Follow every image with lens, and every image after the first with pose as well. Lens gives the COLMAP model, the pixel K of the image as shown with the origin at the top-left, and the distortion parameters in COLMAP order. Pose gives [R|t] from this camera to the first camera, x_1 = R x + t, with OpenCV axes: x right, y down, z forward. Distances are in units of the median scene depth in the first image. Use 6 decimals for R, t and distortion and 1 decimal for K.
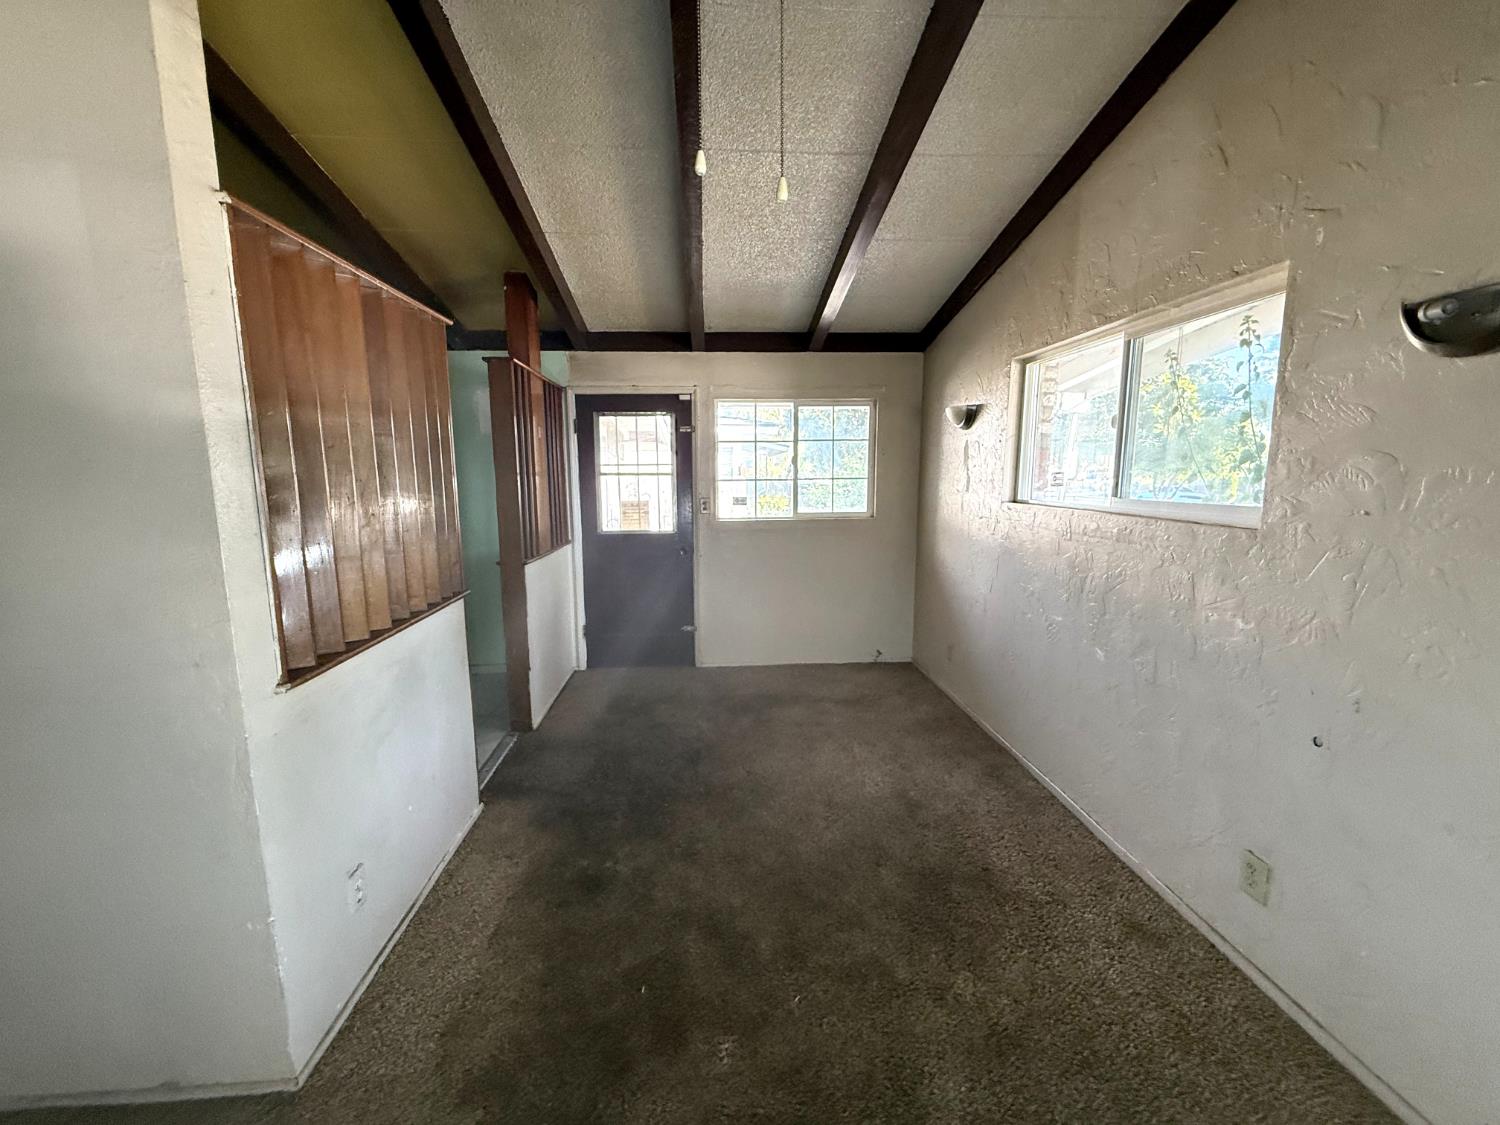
lens RADIAL K [[596.9, 0, 745.3], [0, 596.9, 560.1], [0, 0, 1]] dist [-0.002514, -0.000110]
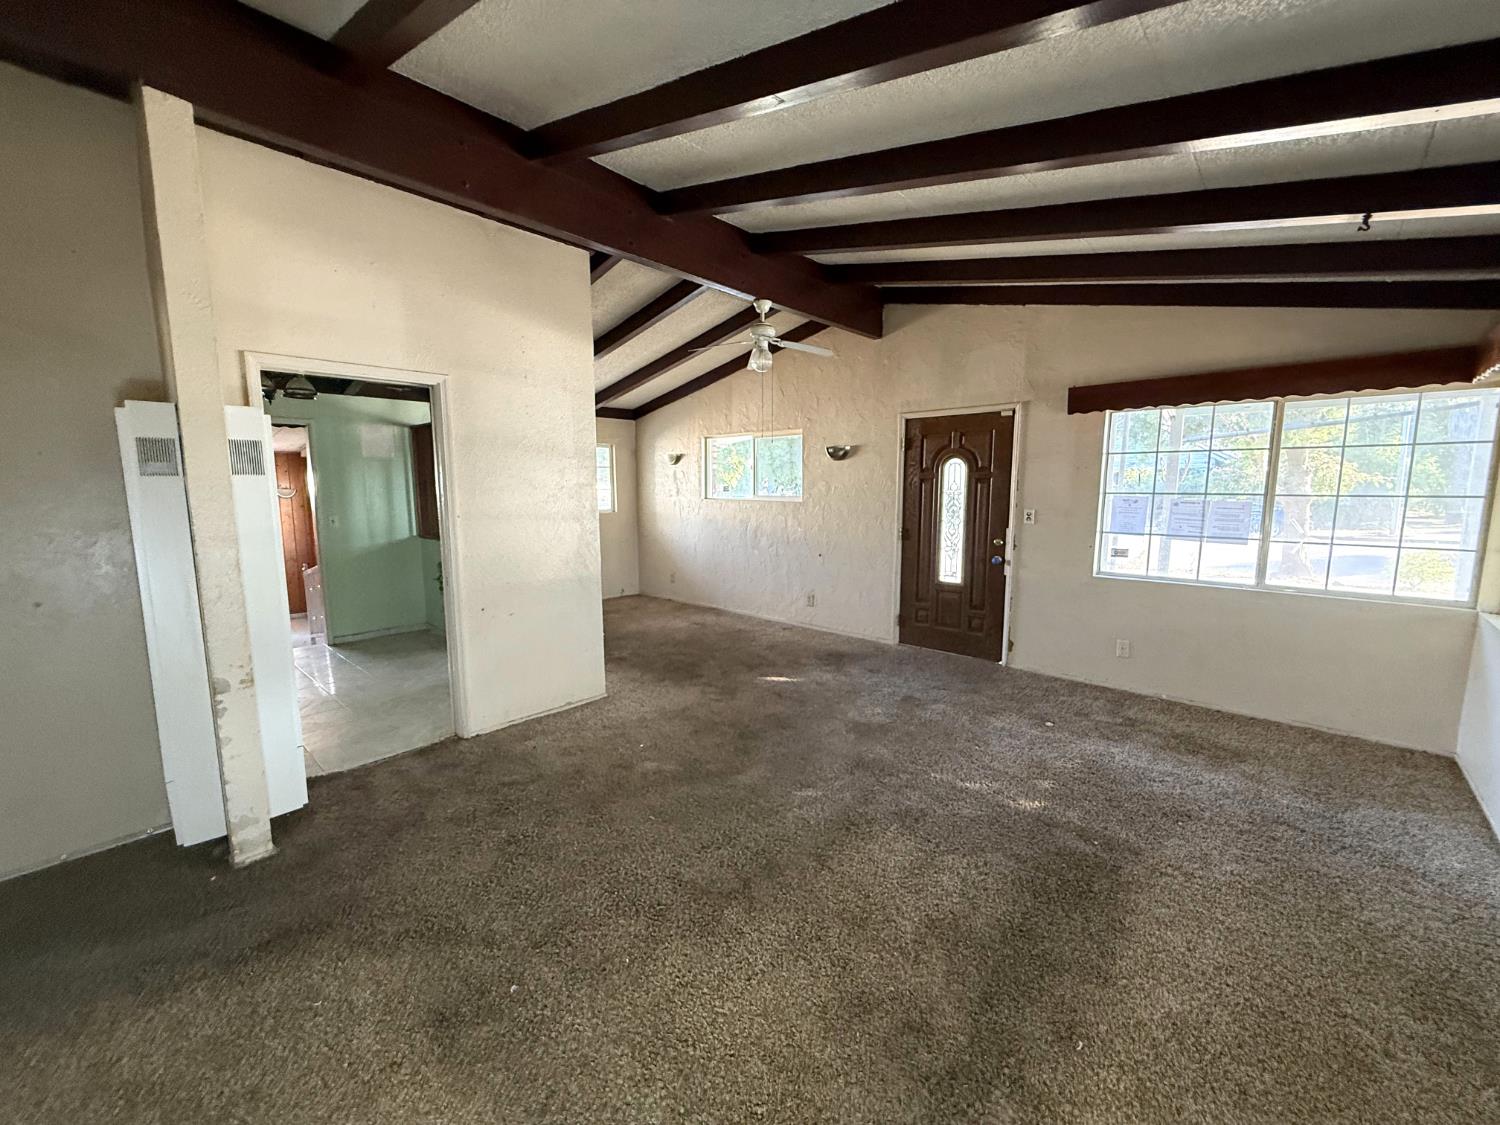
lens RADIAL K [[596.9, 0, 751.3], [0, 596.9, 564.2], [0, 0, 1]] dist [-0.002514, -0.000110]
pose [[0.722233, -0.084069, 0.686521, -1.441227], [0.097289, 0.995065, 0.019502, 0.172532], [-0.684773, 0.052706, 0.726848, -1.071439]]
